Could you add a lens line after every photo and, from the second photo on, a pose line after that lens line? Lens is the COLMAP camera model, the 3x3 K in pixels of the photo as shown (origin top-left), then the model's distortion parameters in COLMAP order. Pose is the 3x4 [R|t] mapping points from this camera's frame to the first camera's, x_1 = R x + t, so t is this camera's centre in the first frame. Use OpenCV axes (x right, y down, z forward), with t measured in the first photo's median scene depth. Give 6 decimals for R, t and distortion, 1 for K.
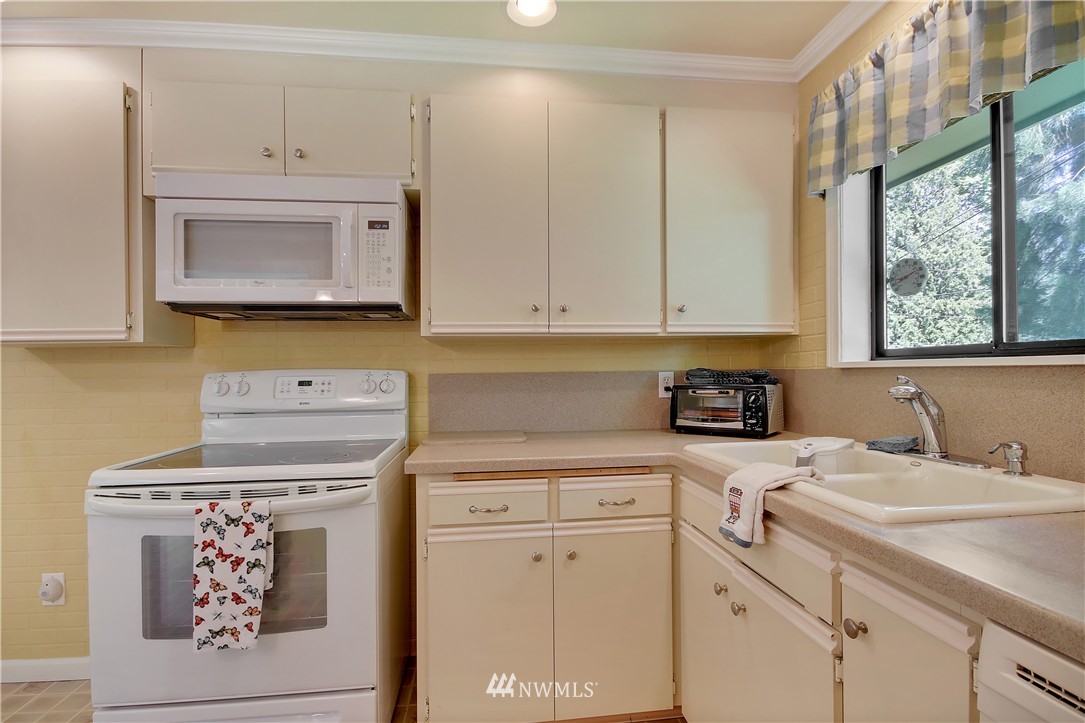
lens RADIAL K [[519.5, 0, 544.0], [0, 519.5, 364.4], [0, 0, 1]] dist [-0.002602, -0.000589]
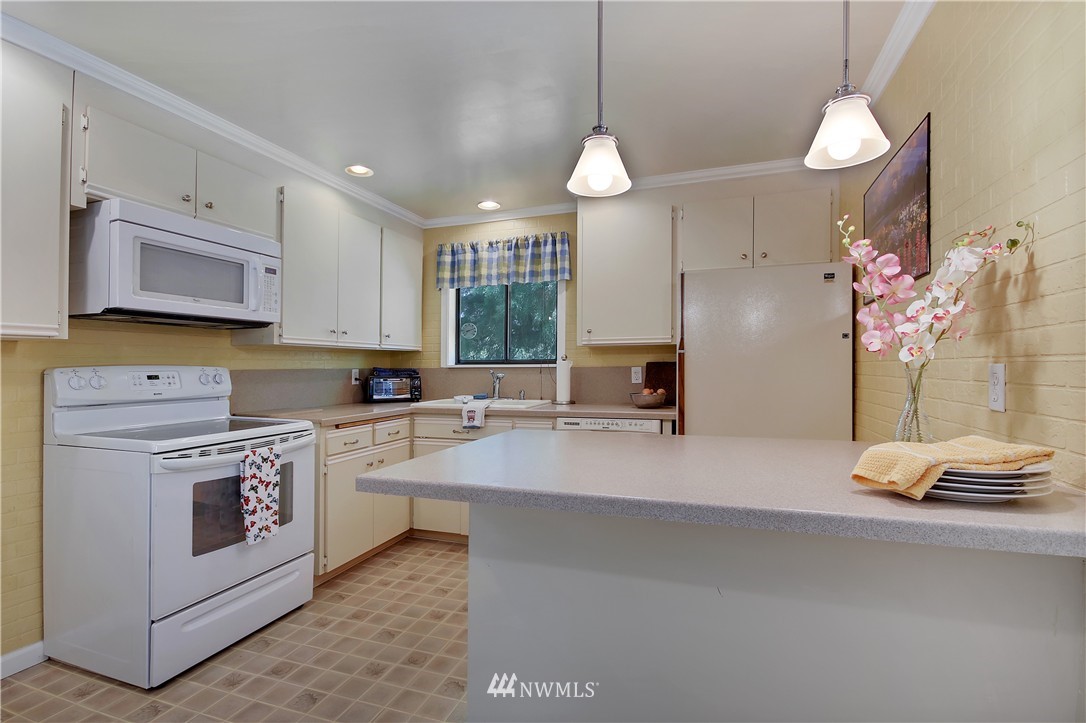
lens RADIAL K [[508.6, 0, 544.8], [0, 508.6, 371.4], [0, 0, 1]] dist [-0.010396, -0.000578]
pose [[0.434075, 0.000851, 0.900877, -1.415369], [-0.011949, 0.999917, 0.004812, 0.008597], [-0.900798, -0.012853, 0.434049, -0.397116]]
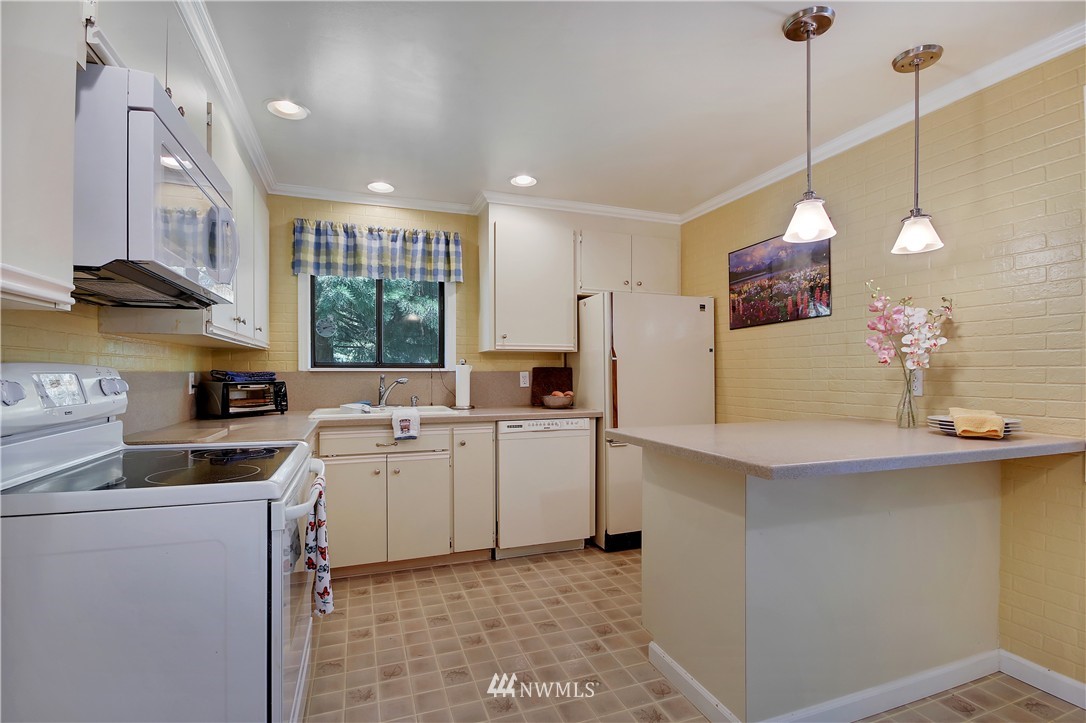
lens RADIAL K [[510.0, 0, 540.7], [0, 510.0, 381.1], [0, 0, 1]] dist [-0.001781, -0.000197]
pose [[-0.230328, -0.006174, 0.973093, -1.586422], [-0.011509, 0.999927, 0.003620, 0.029382], [-0.973045, -0.010366, -0.230382, 0.681681]]
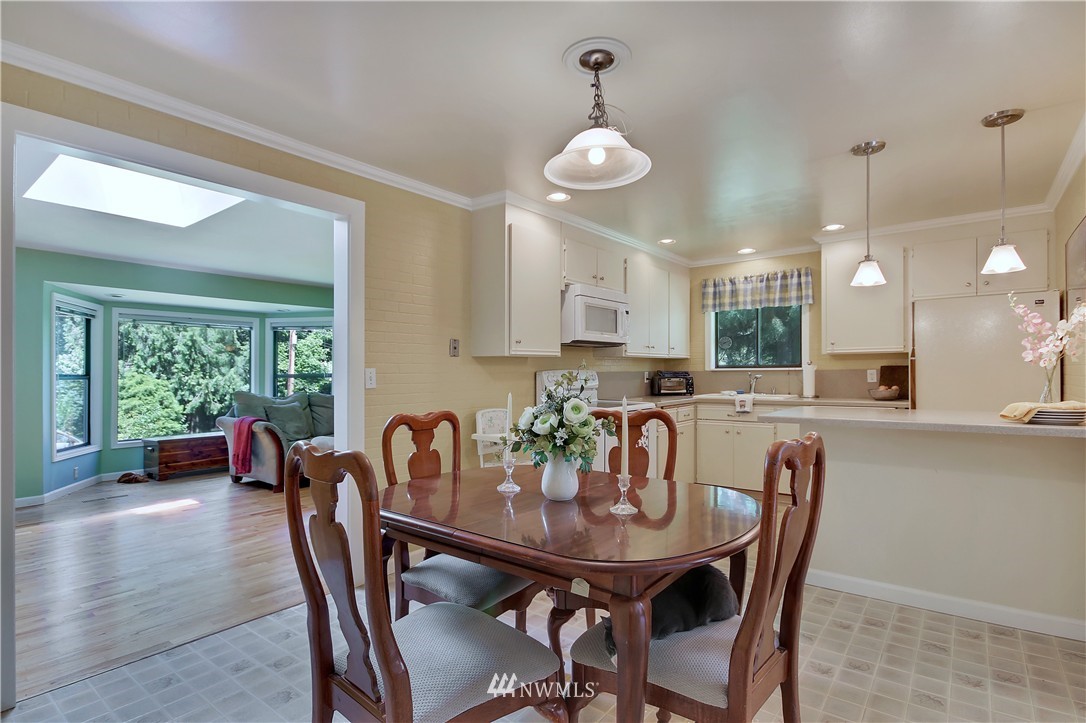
lens RADIAL K [[541.0, 0, 550.0], [0, 541.0, 365.5], [0, 0, 1]] dist [-0.001919, 0.000055]
pose [[0.698184, 0.013679, 0.715787, -2.672312], [-0.009993, 0.999906, -0.009361, 0.018309], [-0.715848, -0.000617, 0.698256, -0.618768]]
